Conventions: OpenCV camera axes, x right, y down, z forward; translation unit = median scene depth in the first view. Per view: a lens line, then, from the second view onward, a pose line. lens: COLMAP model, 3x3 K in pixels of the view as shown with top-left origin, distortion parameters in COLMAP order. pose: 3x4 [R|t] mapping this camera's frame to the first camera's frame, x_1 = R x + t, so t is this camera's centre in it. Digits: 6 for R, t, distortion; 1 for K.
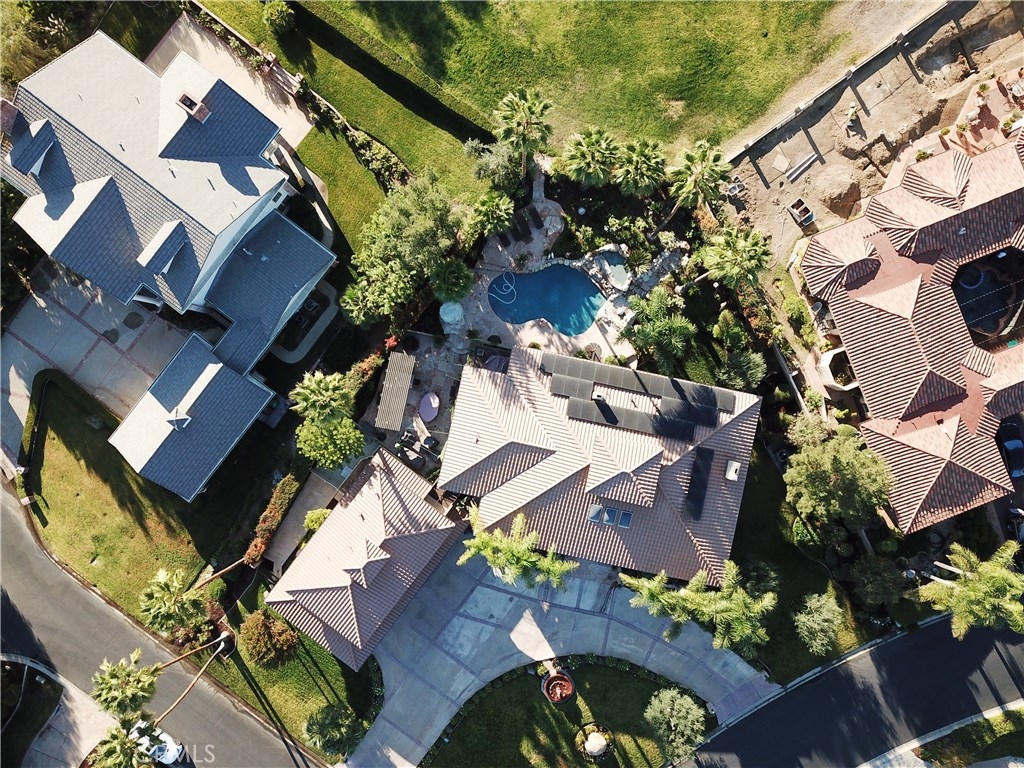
lens RADIAL K [[780.6, 0, 512.0], [0, 780.6, 384.0], [0, 0, 1]] dist [0.038963, -0.046465]
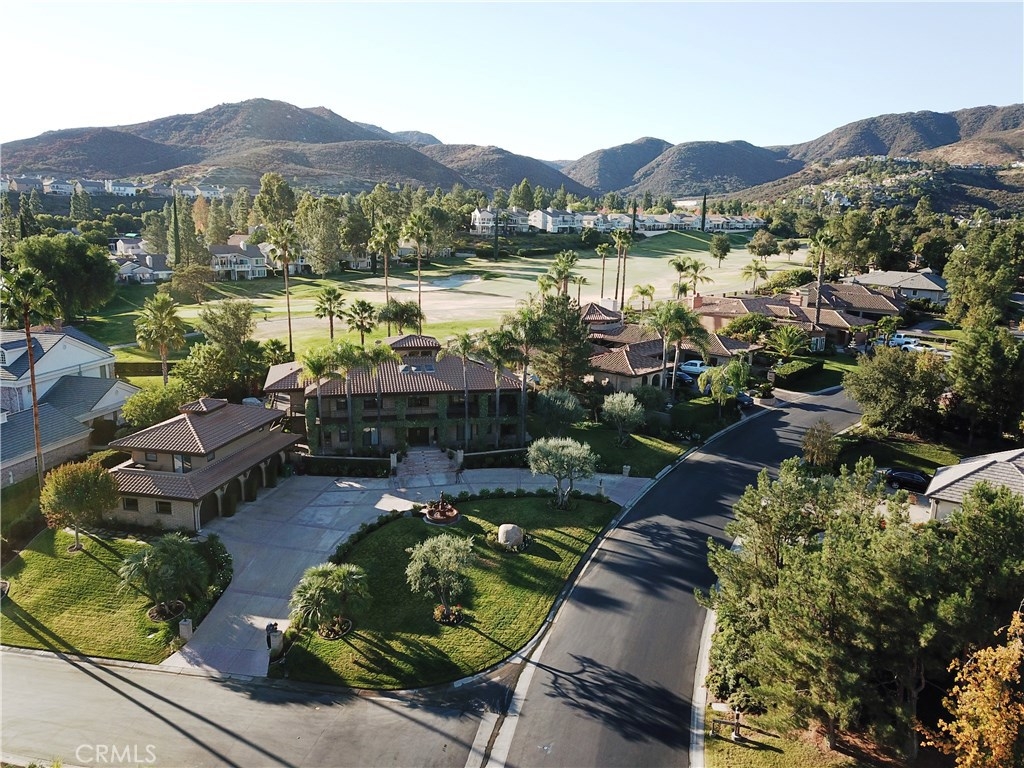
lens RADIAL K [[780.6, 0, 512.0], [0, 780.6, 384.0], [0, 0, 1]] dist [0.038963, -0.046465]
pose [[0.902023, -0.082729, 0.423686, -0.228393], [0.431539, 0.198535, -0.879976, 1.157176], [-0.011317, 0.976596, 0.214784, 0.668649]]
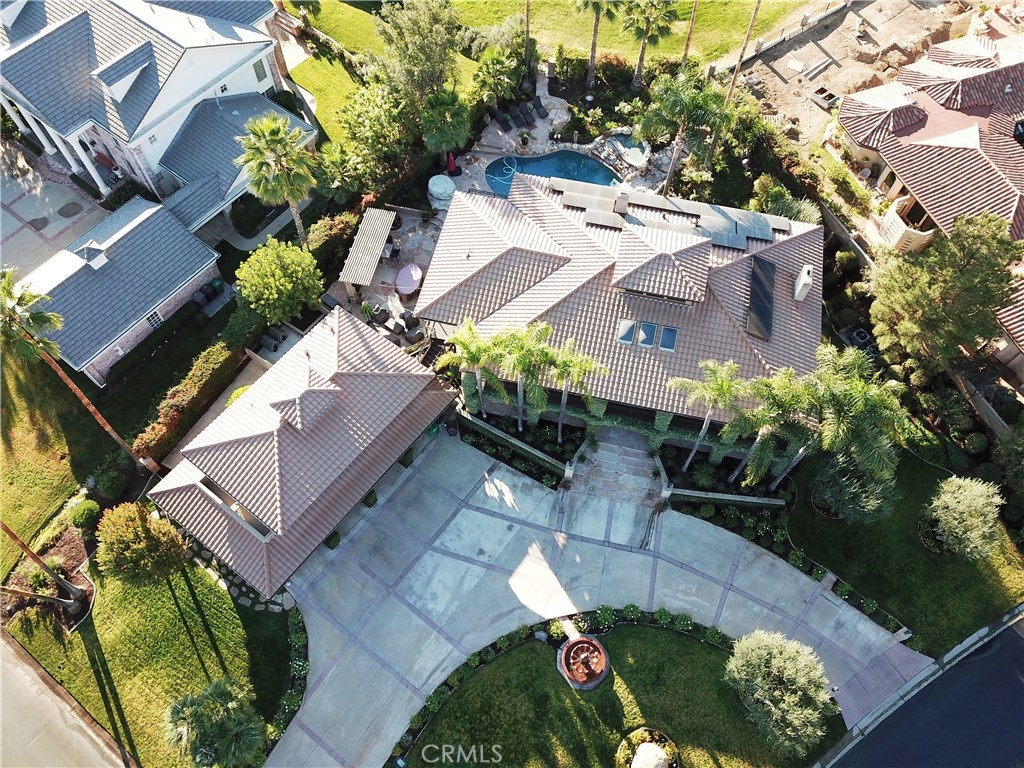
lens RADIAL K [[785.9, 0, 512.0], [0, 785.9, 384.0], [0, 0, 1]] dist [0.014034, -0.002874]
pose [[0.999935, 0.008845, 0.007164, -0.005502], [-0.004270, 0.874967, -0.484163, 0.499326], [-0.010551, 0.484101, 0.874948, 0.334795]]
